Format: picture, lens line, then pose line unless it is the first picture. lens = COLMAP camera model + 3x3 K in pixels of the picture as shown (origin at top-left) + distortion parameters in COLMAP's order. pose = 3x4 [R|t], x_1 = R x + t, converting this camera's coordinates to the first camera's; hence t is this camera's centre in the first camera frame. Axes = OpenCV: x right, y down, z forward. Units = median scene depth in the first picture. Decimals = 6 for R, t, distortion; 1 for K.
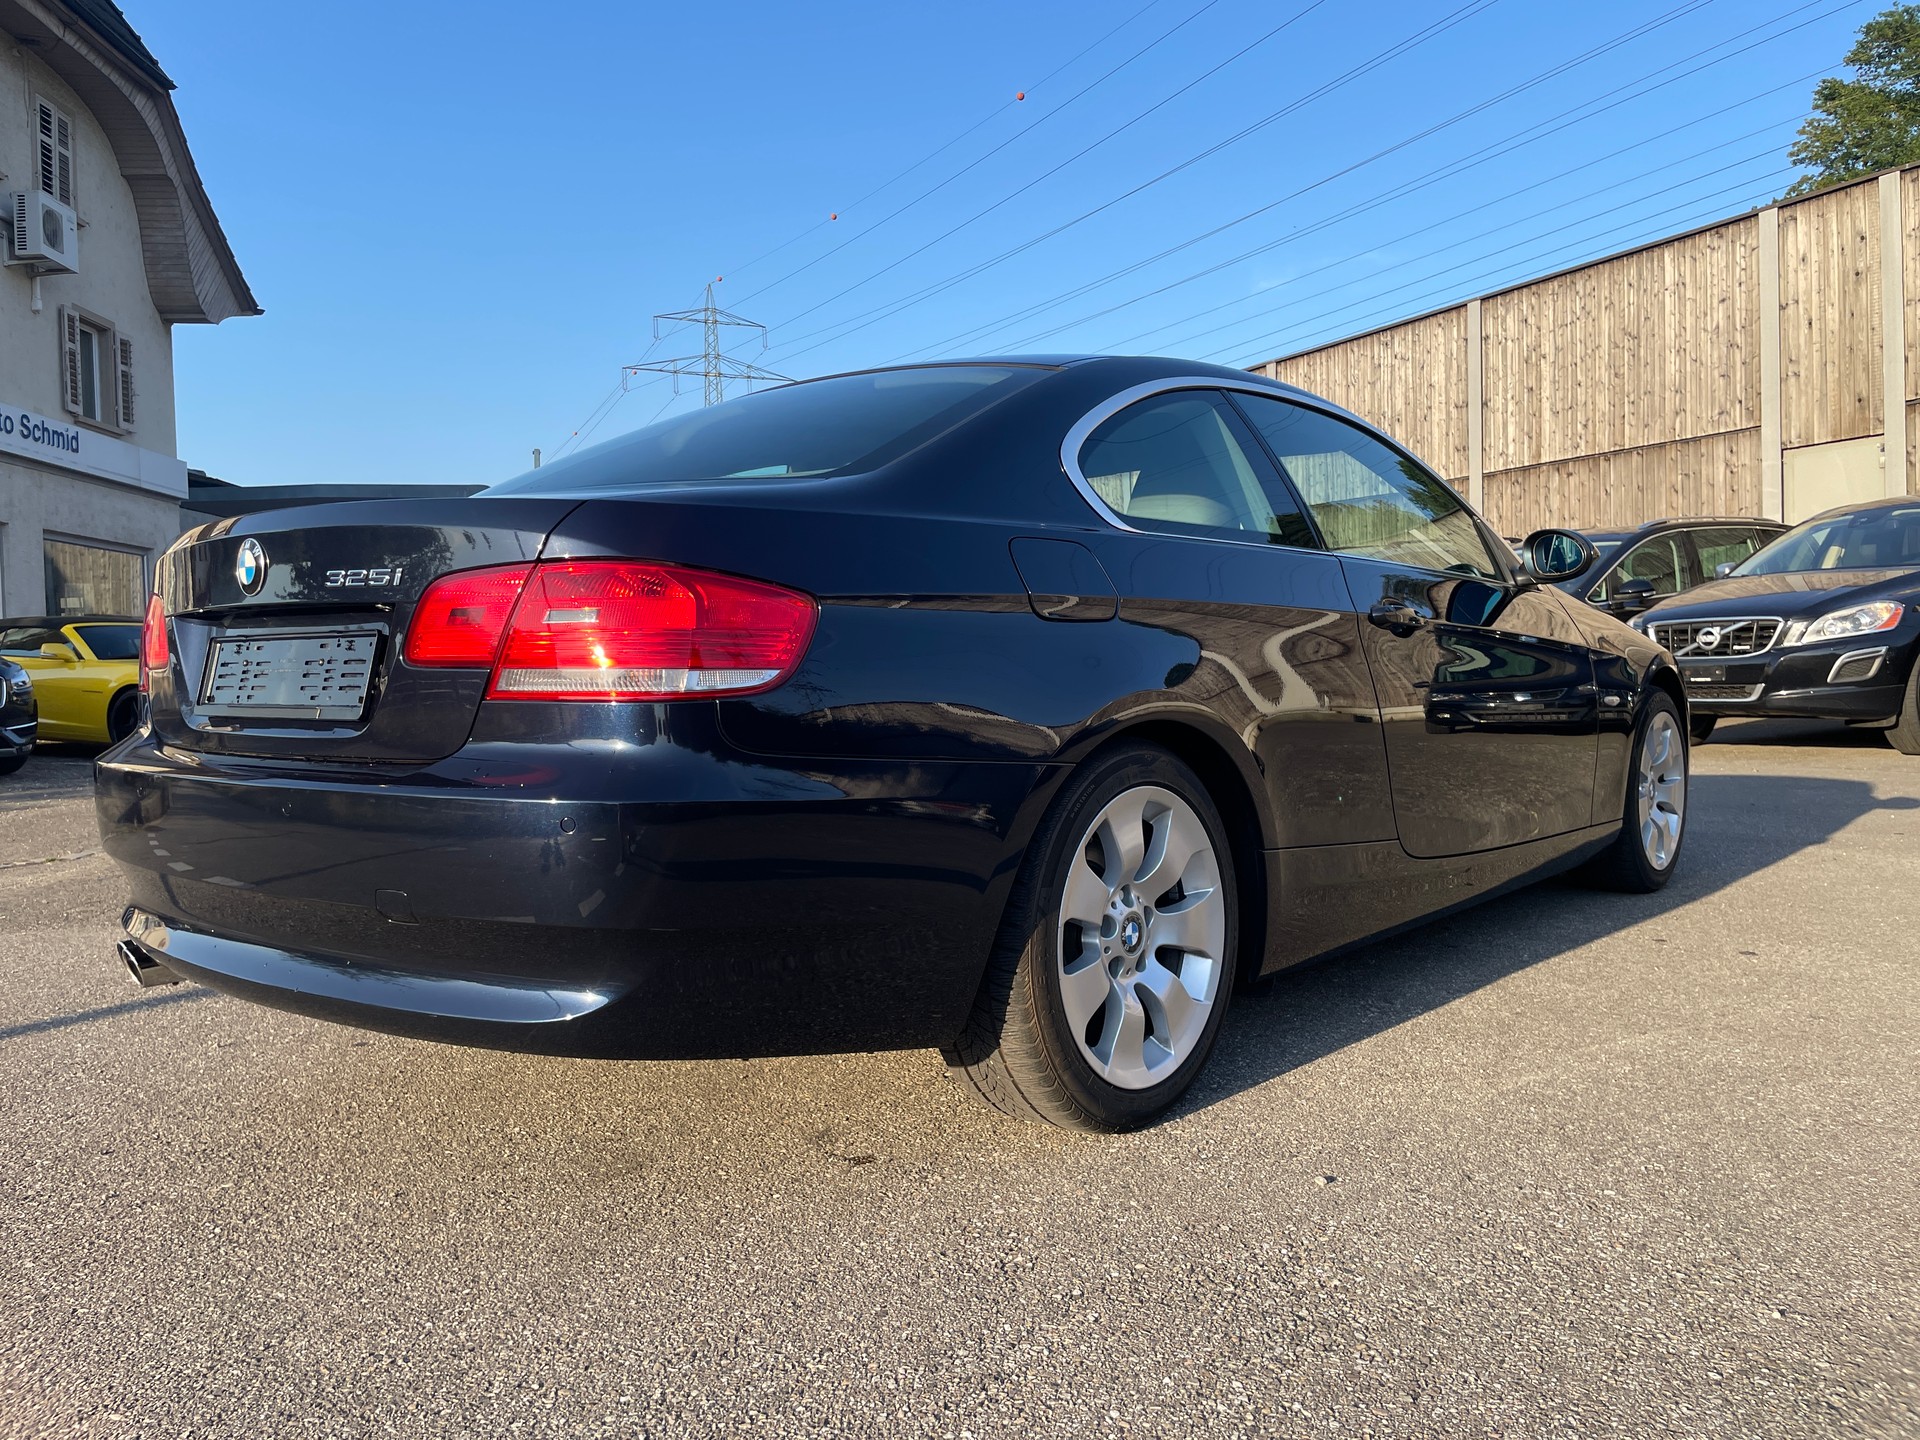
lens RADIAL K [[1459.5, 0, 964.8], [0, 1459.5, 721.9], [0, 0, 1]] dist [0.084775, -0.118295]
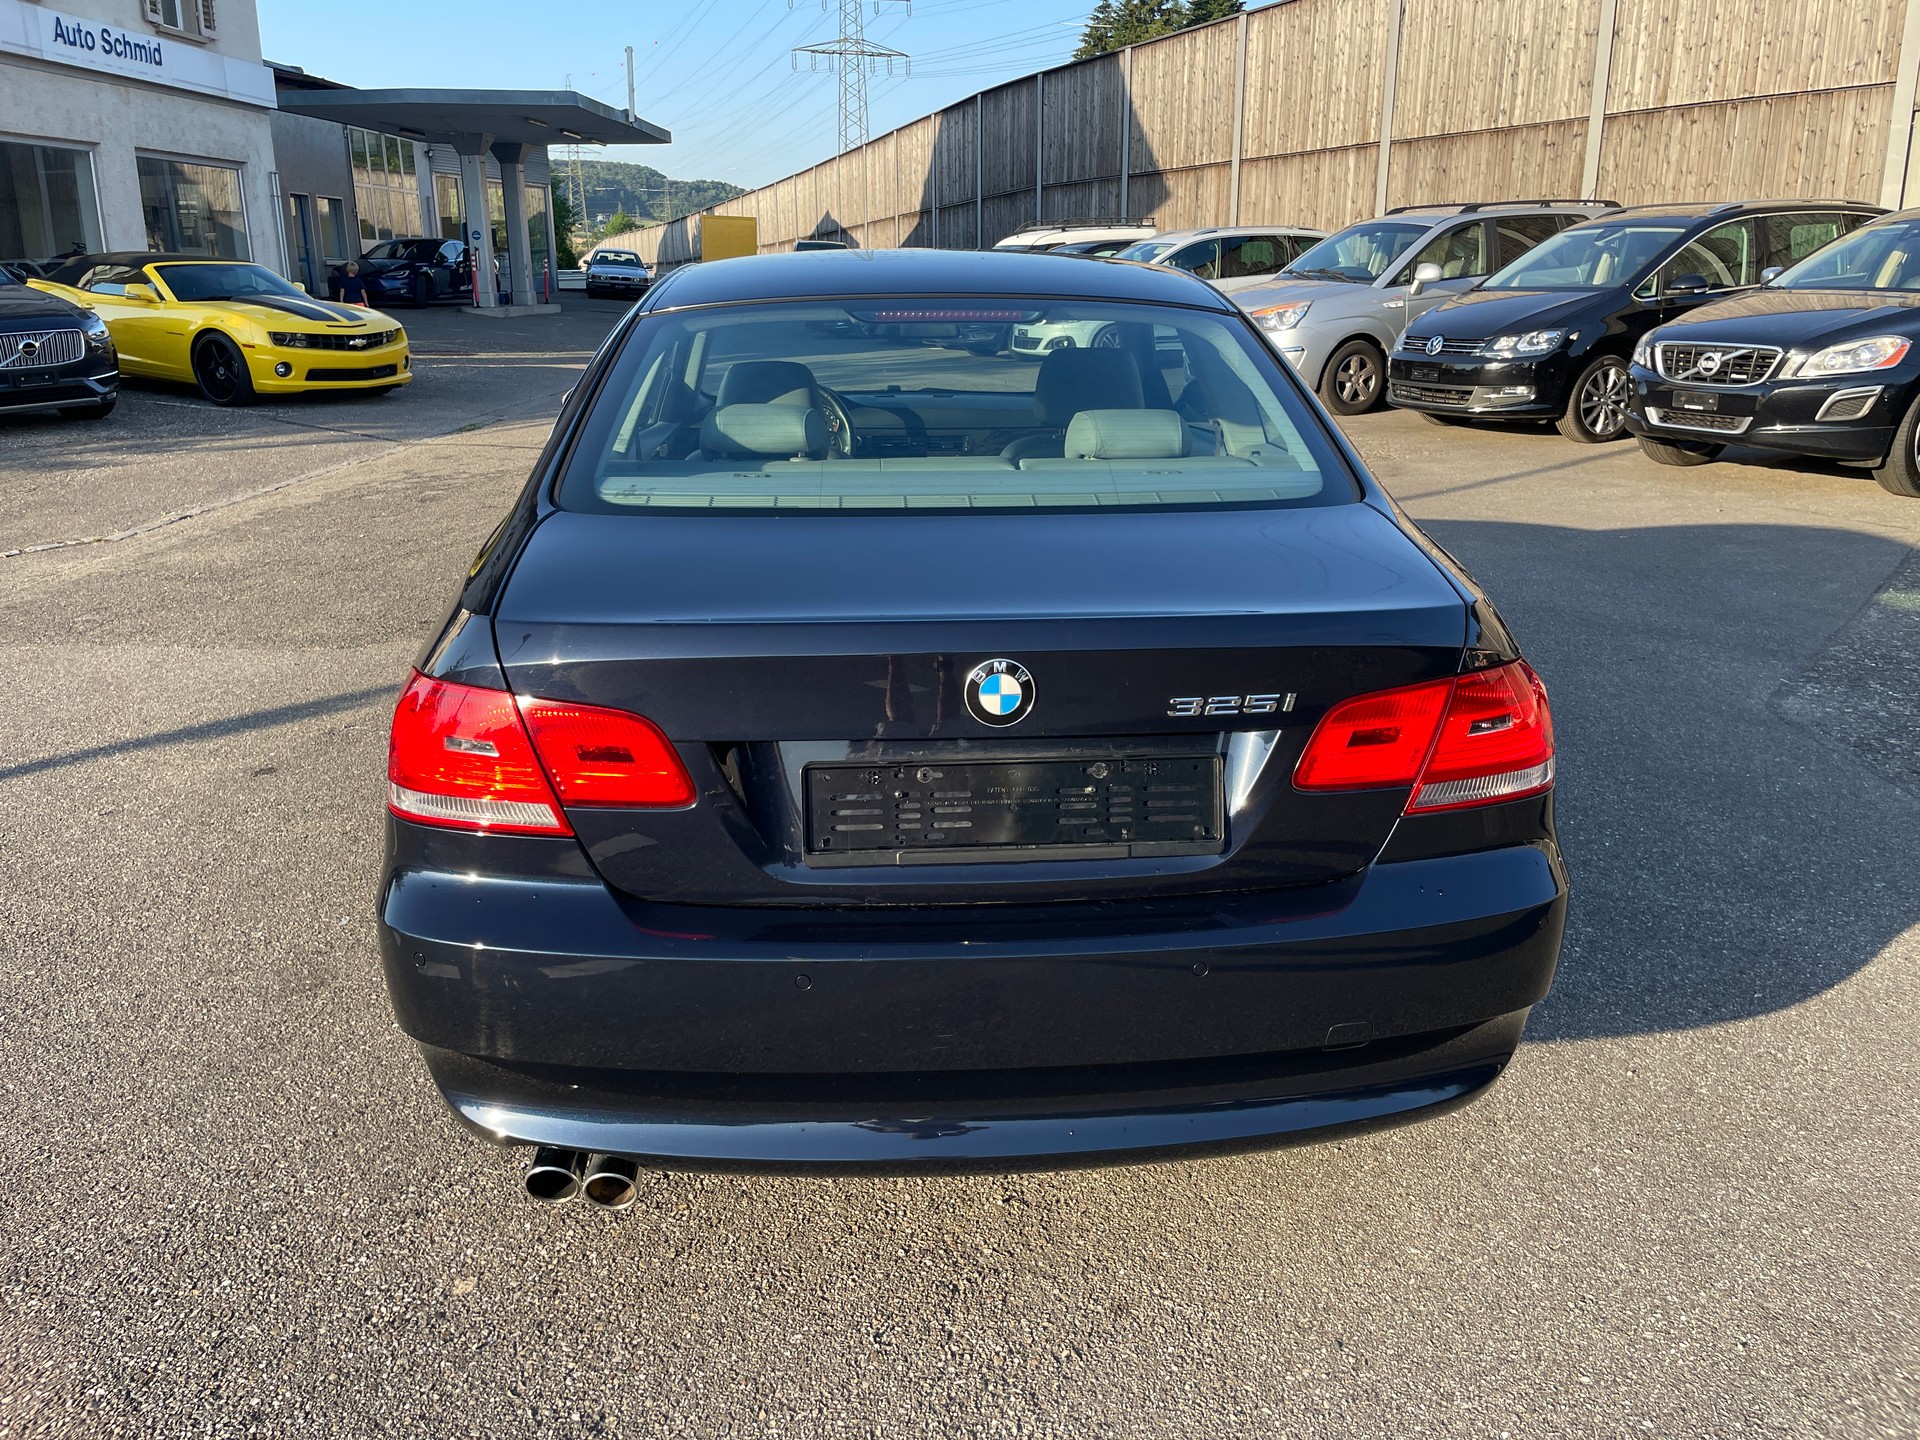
lens RADIAL K [[1459.6, 0, 967.4], [0, 1459.6, 701.3], [0, 0, 1]] dist [0.085714, -0.121527]
pose [[0.995196, 0.050161, -0.084080, 0.059832], [-0.027783, 0.968171, 0.248744, -0.037825], [0.093881, -0.245213, 0.964913, -0.019900]]
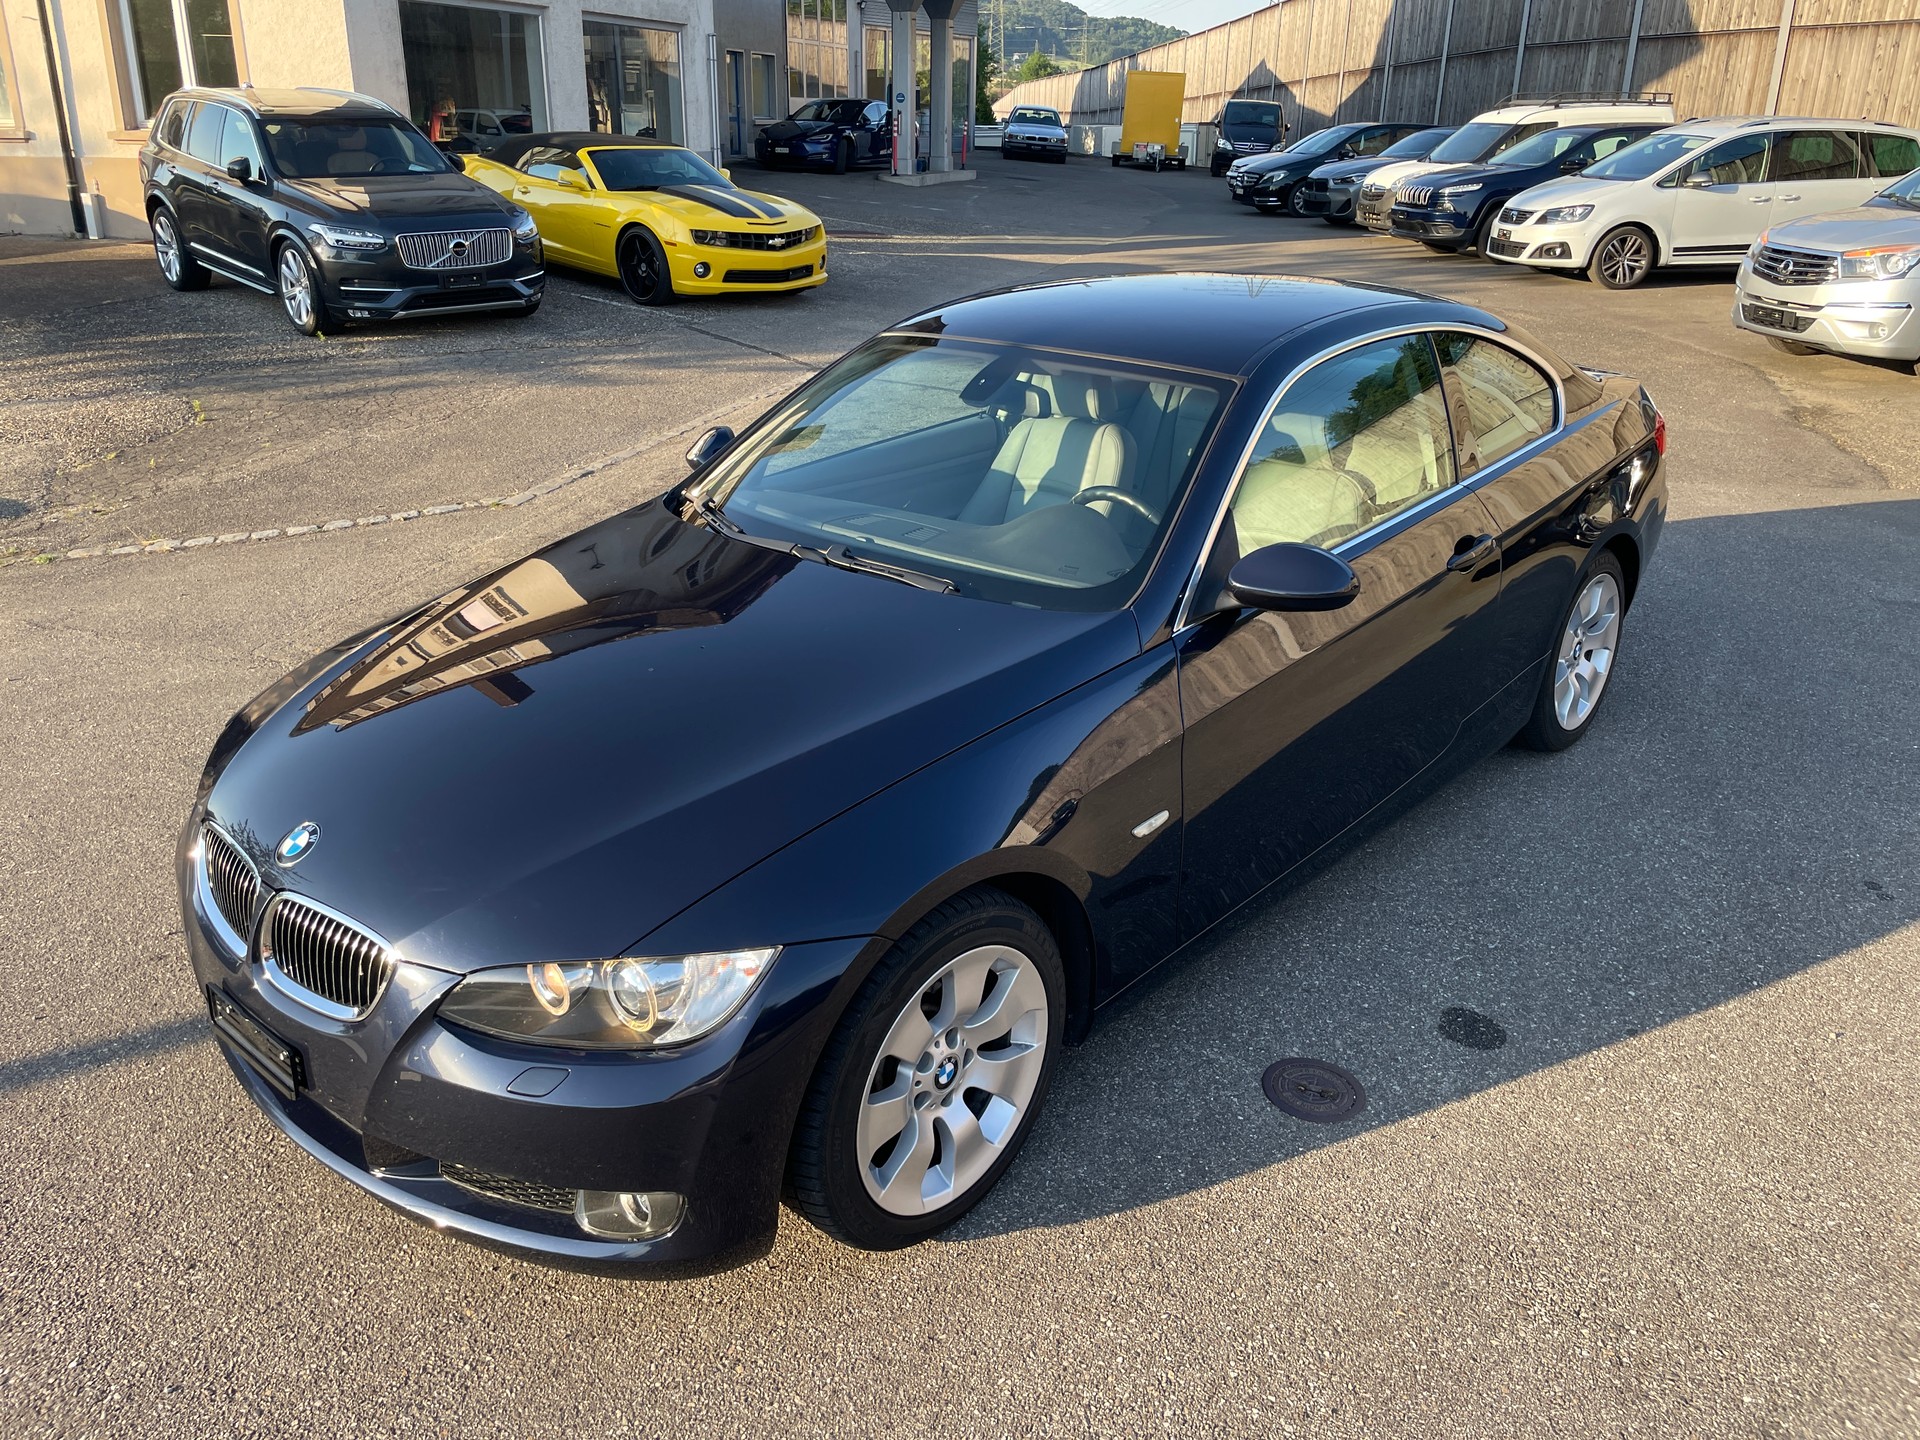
lens RADIAL K [[1458.6, 0, 965.5], [0, 1458.6, 705.8], [0, 0, 1]] dist [0.088500, -0.124946]
pose [[0.935464, 0.170900, -0.309355, 0.013912], [-0.055024, 0.935066, 0.350178, -0.067903], [0.349112, -0.310557, 0.884124, 0.072235]]
